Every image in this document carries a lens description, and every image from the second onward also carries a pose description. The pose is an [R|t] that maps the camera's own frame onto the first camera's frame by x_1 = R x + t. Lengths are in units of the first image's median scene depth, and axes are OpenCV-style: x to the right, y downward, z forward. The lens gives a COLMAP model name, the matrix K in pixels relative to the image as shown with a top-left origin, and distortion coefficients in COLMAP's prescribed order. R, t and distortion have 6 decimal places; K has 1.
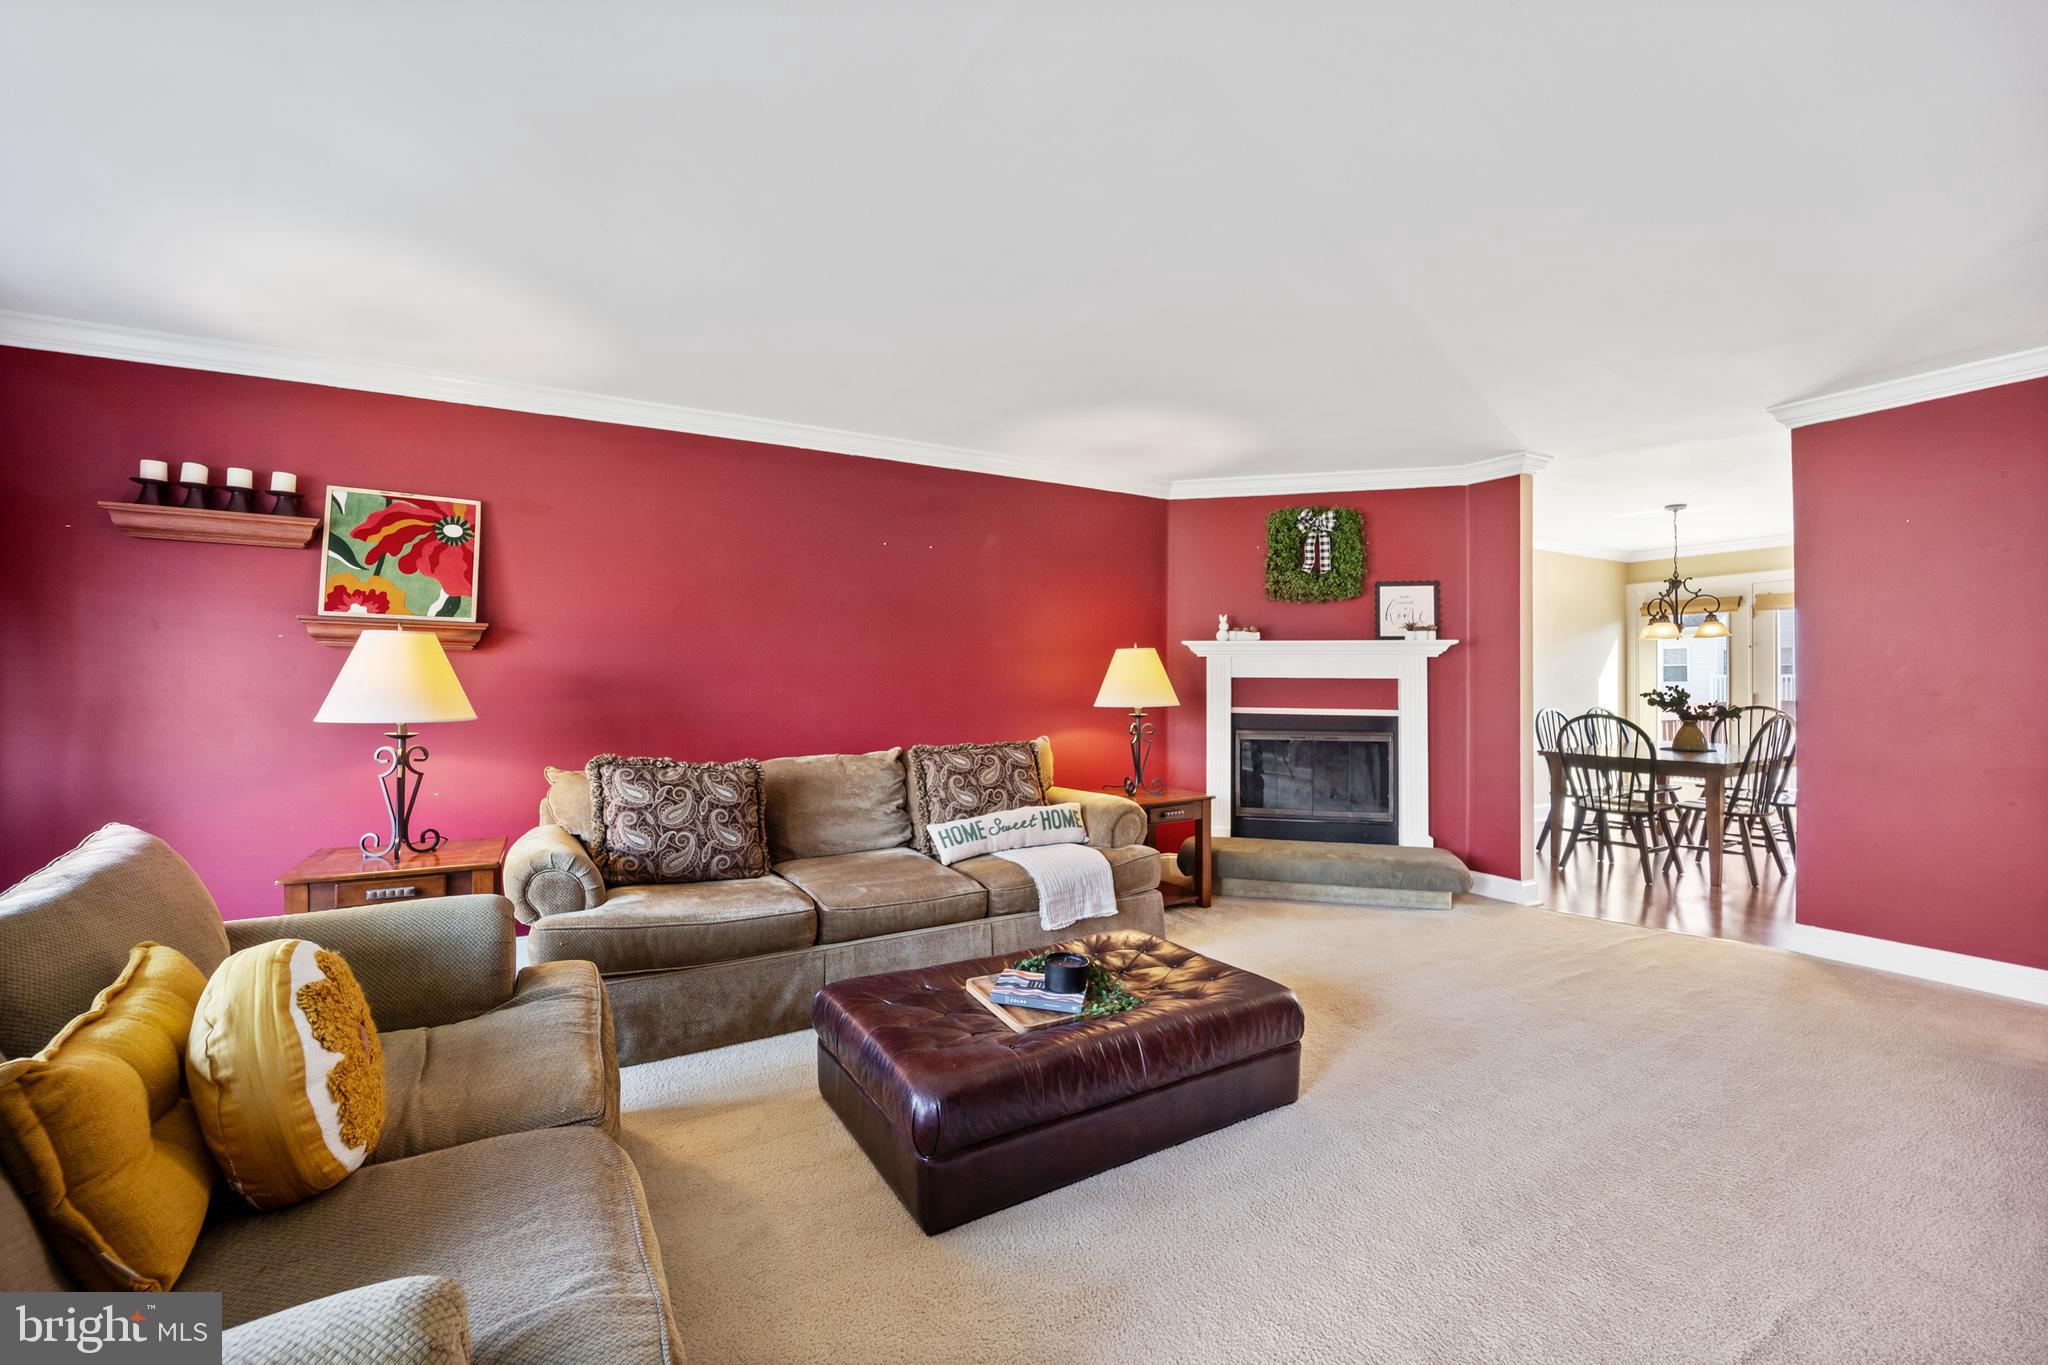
lens RADIAL K [[834.6, 0, 1024.0], [0, 834.6, 682.5], [0, 0, 1]] dist [-0.018104, -0.000004]
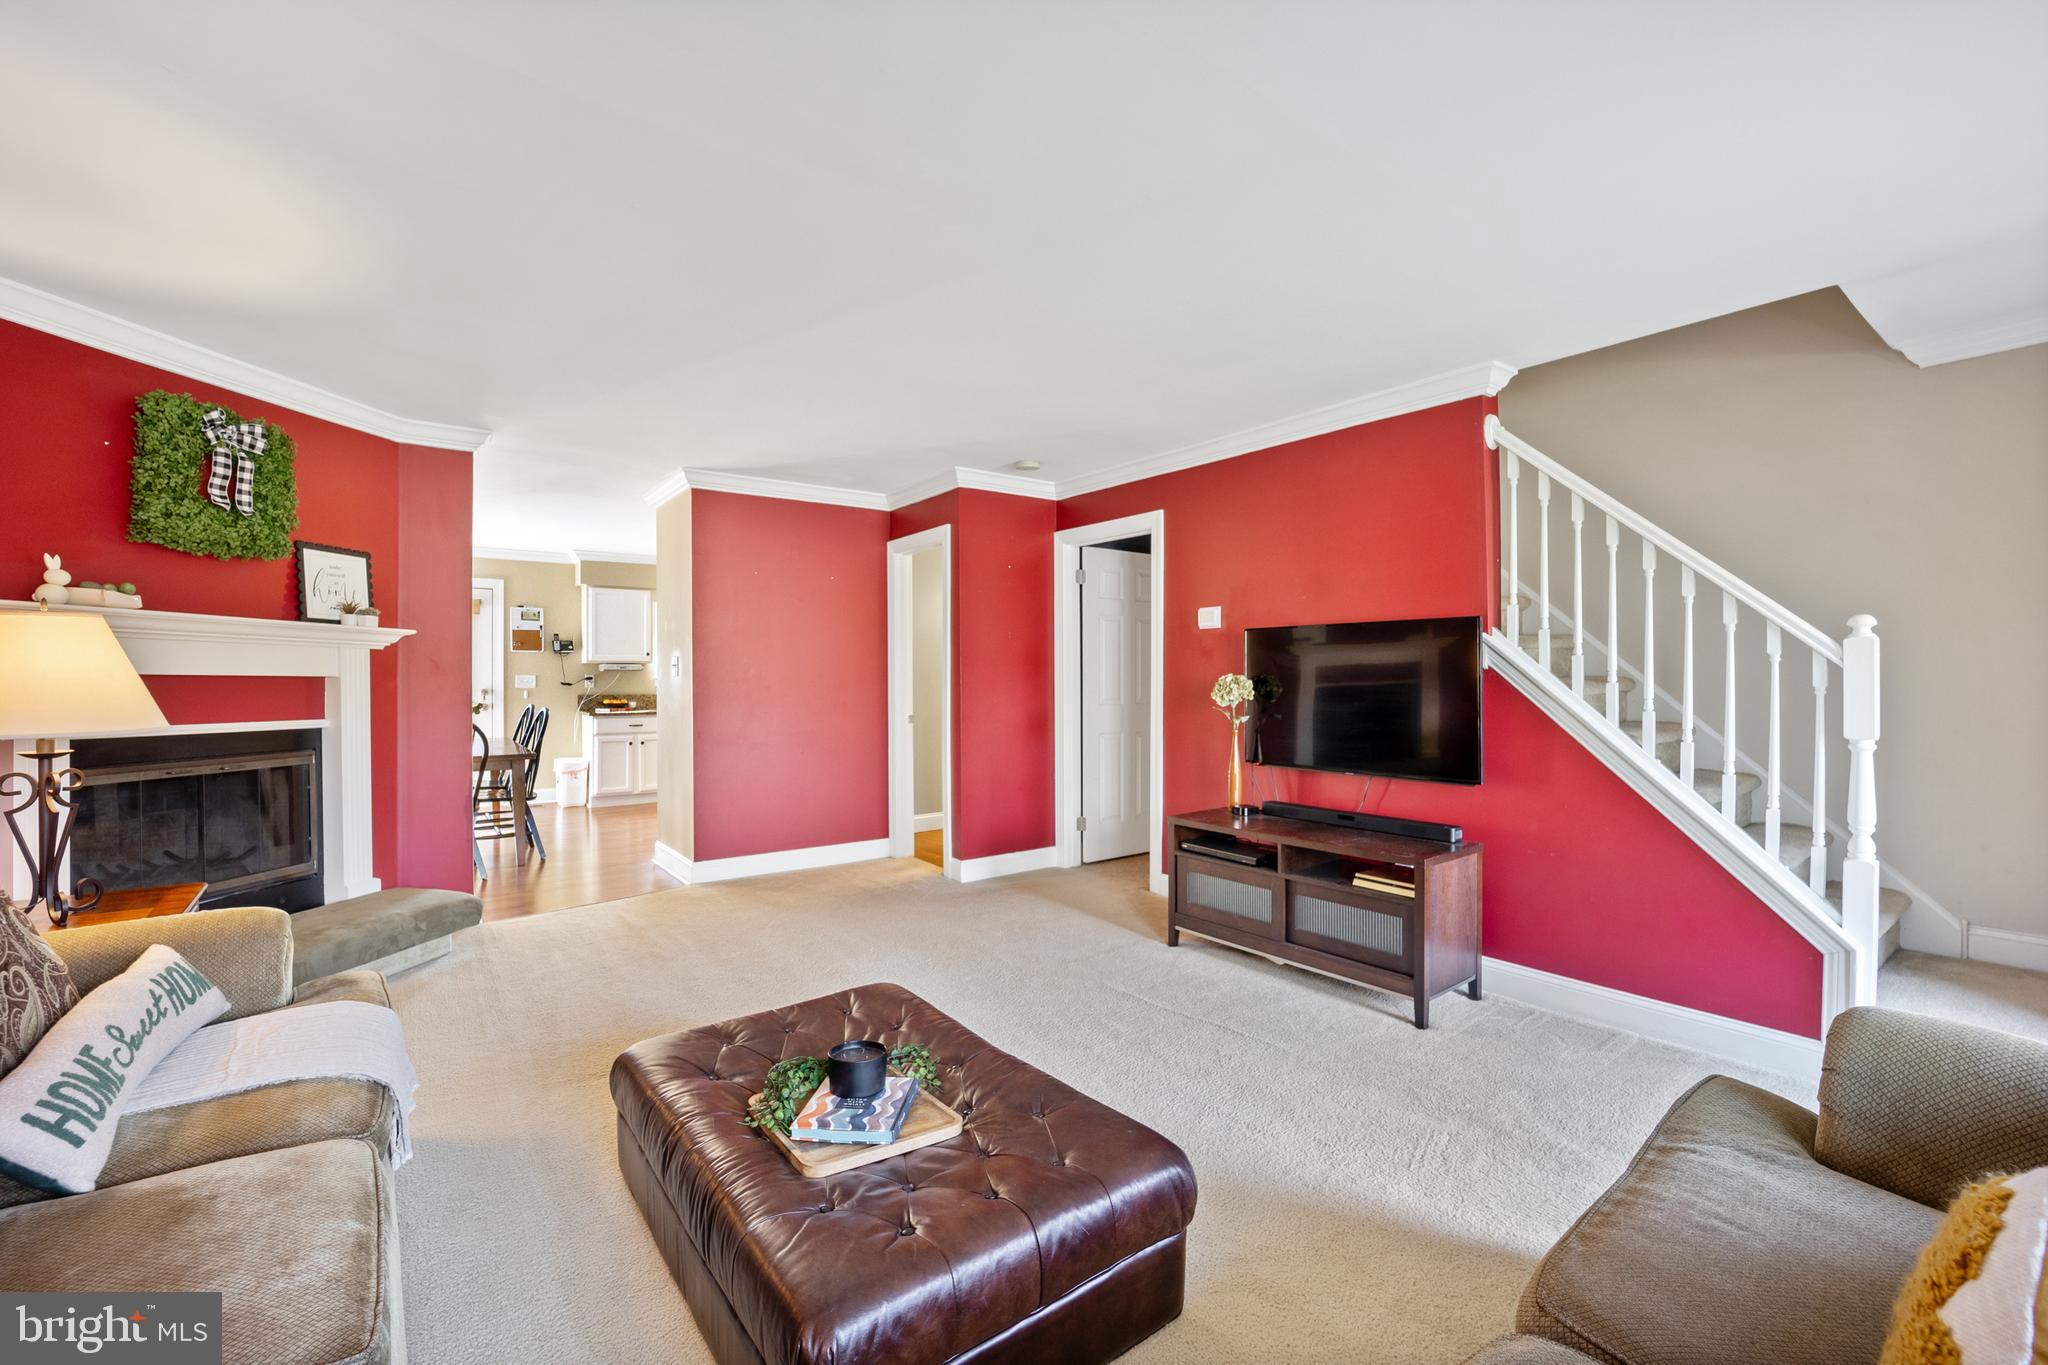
lens RADIAL K [[834.6, 0, 1024.0], [0, 834.6, 682.5], [0, 0, 1]] dist [-0.018104, -0.000004]
pose [[-0.107034, -0.003571, 0.994249, -0.345539], [0.011398, 0.999923, 0.004819, 0.003921], [-0.994190, 0.011849, -0.106985, 0.463942]]
